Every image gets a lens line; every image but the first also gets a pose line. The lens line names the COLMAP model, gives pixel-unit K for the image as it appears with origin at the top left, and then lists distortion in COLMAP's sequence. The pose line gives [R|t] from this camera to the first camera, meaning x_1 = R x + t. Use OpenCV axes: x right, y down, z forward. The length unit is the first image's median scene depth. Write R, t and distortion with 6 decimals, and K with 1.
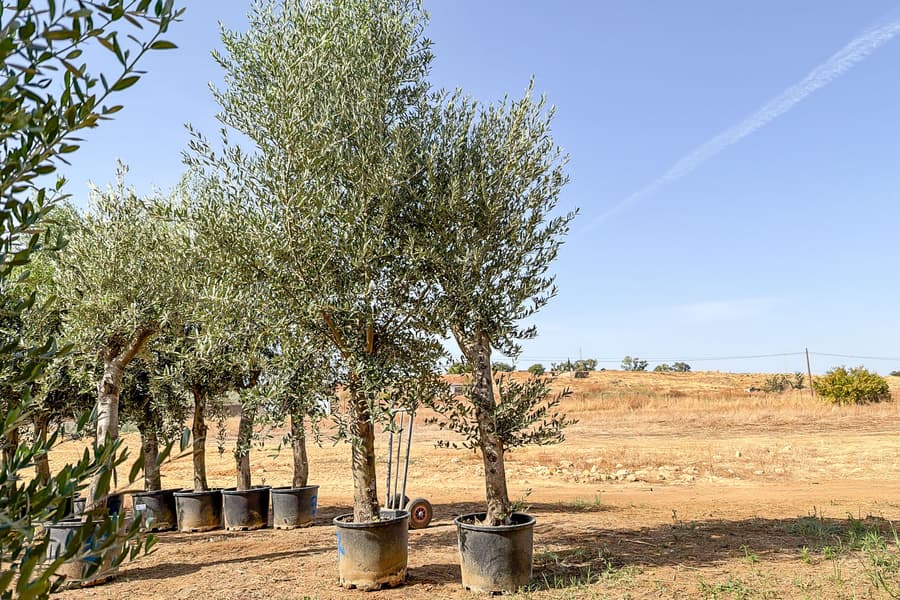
lens RADIAL K [[633.1, 0, 446.0], [0, 633.1, 291.3], [0, 0, 1]] dist [0.055268, -0.088349]
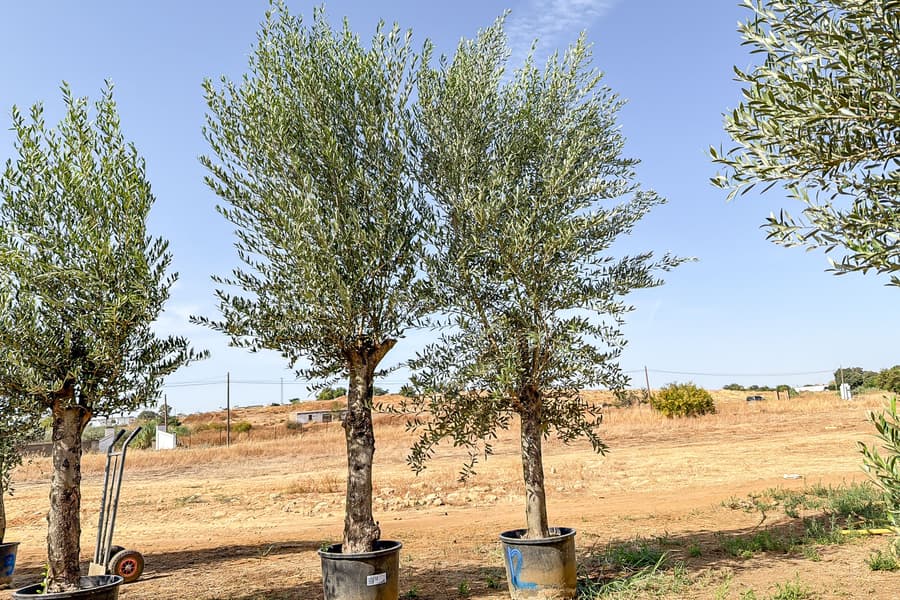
lens RADIAL K [[633.1, 0, 449.3], [0, 633.1, 296.0], [0, 0, 1]] dist [0.055268, -0.088349]
pose [[0.979649, 0.001663, 0.200713, 0.076749], [0.004162, 0.999582, -0.028599, -0.003806], [-0.200677, 0.028852, 0.979233, 0.000585]]
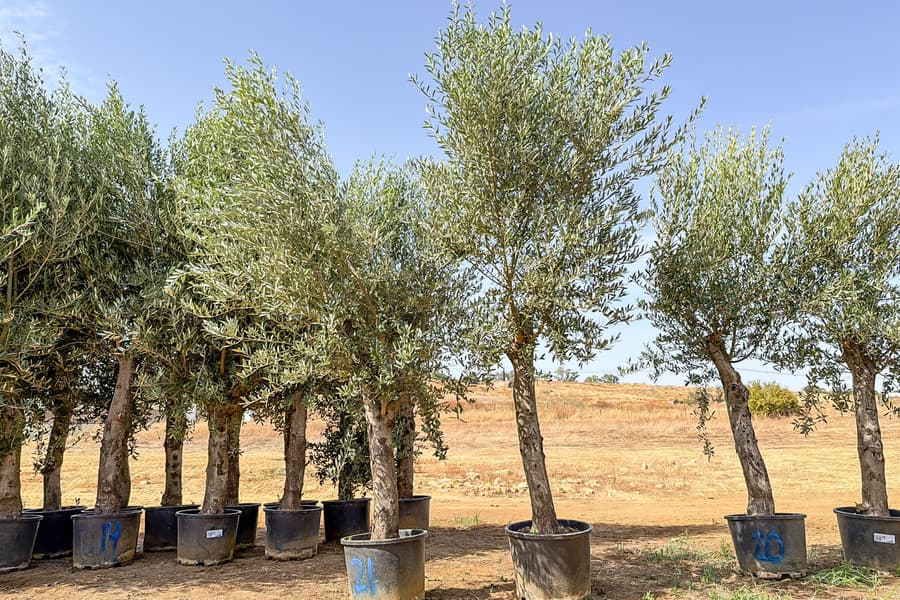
lens RADIAL K [[633.1, 0, 445.6], [0, 633.1, 298.5], [0, 0, 1]] dist [0.055268, -0.088349]
pose [[0.995003, 0.030597, 0.095046, 0.043646], [-0.030482, 0.999532, -0.002665, 0.004359], [-0.095083, -0.000245, 0.995469, 0.035264]]
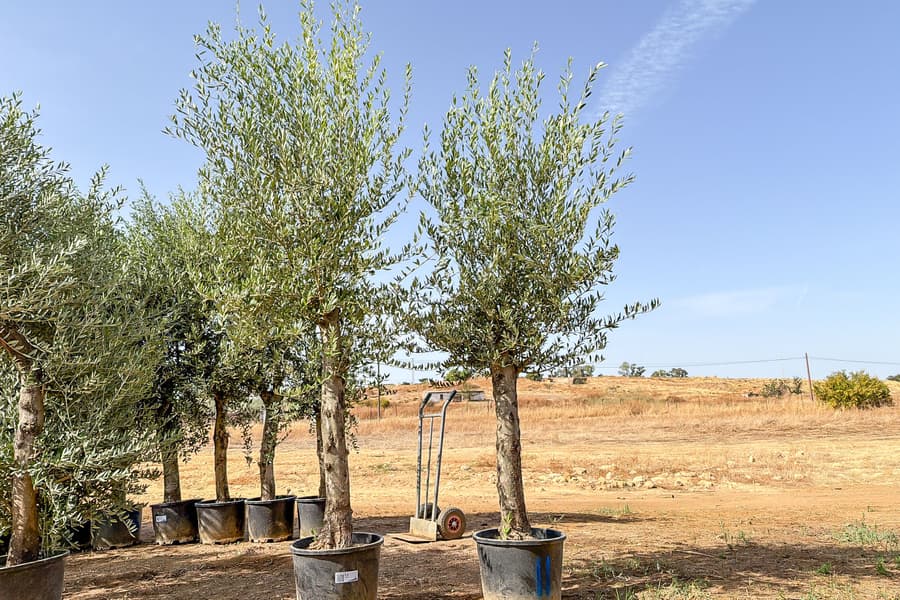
lens RADIAL K [[633.1, 0, 445.8], [0, 633.1, 292.2], [0, 0, 1]] dist [0.055268, -0.088349]
pose [[0.999977, -0.004244, 0.005295, -0.019055], [0.004292, 0.999950, -0.009066, 0.002821], [-0.005256, 0.009089, 0.999945, 0.012047]]
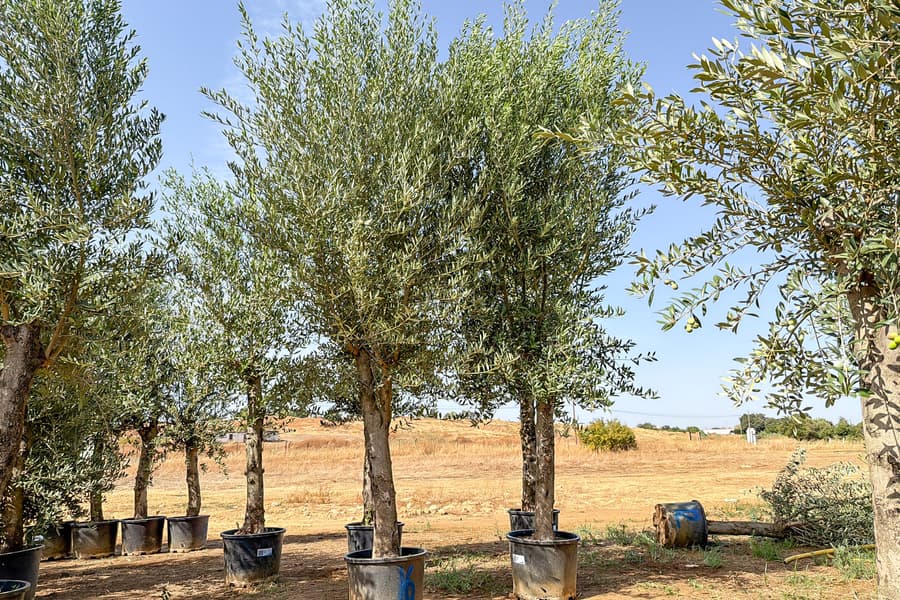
lens RADIAL K [[633.1, 0, 441.7], [0, 633.1, 297.8], [0, 0, 1]] dist [0.055268, -0.088349]
pose [[0.951283, 0.077918, 0.298310, -0.064695], [-0.059931, 0.995816, -0.068989, -0.013154], [-0.302438, 0.047750, 0.951972, -0.096147]]
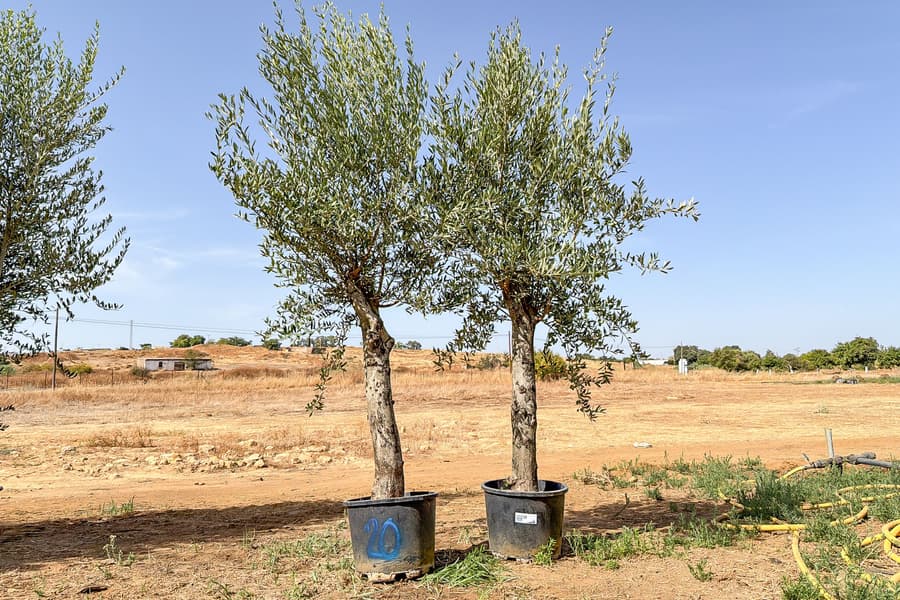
lens RADIAL K [[633.1, 0, 444.7], [0, 633.1, 296.2], [0, 0, 1]] dist [0.055268, -0.088349]
pose [[0.921871, 0.059044, 0.382971, 0.129166], [-0.076110, 0.996662, 0.029549, 0.015884], [-0.379948, -0.056388, 0.923288, 0.087122]]
